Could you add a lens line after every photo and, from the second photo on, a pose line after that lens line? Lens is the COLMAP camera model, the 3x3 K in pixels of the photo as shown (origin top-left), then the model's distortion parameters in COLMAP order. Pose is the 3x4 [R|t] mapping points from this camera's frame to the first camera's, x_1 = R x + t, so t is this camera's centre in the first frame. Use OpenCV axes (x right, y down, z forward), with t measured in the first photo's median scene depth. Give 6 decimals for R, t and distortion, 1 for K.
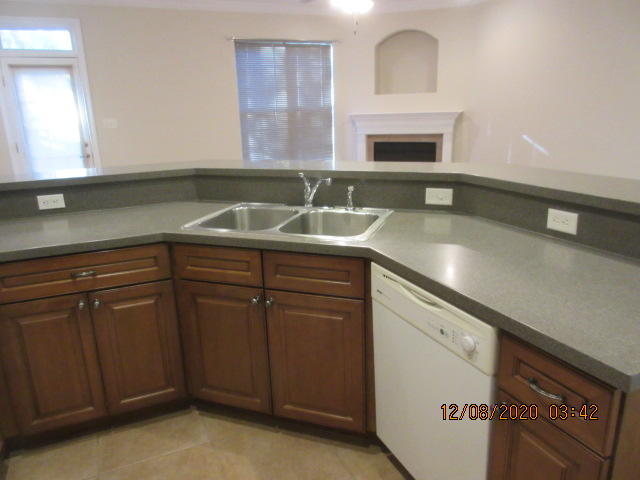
lens RADIAL K [[479.3, 0, 320.0], [0, 479.3, 240.0], [0, 0, 1]] dist [0.007296, 0.004082]
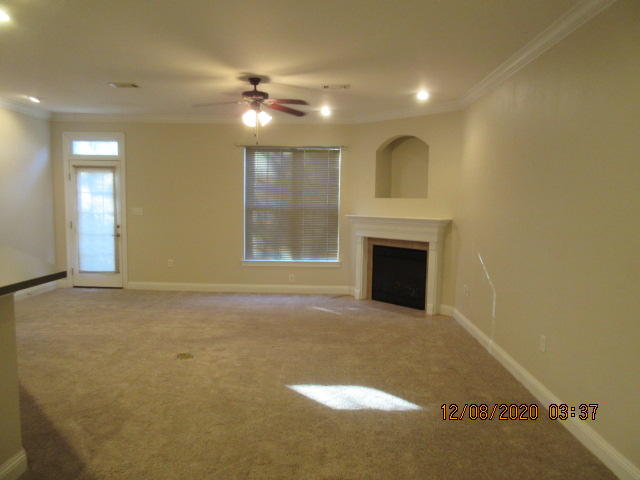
lens RADIAL K [[479.3, 0, 320.0], [0, 479.3, 240.0], [0, 0, 1]] dist [0.007296, 0.004082]
pose [[0.895137, 0.080628, -0.438440, 0.526963], [-0.164681, 0.973747, -0.157150, -0.052948], [0.414259, 0.212874, 0.884915, 0.116247]]
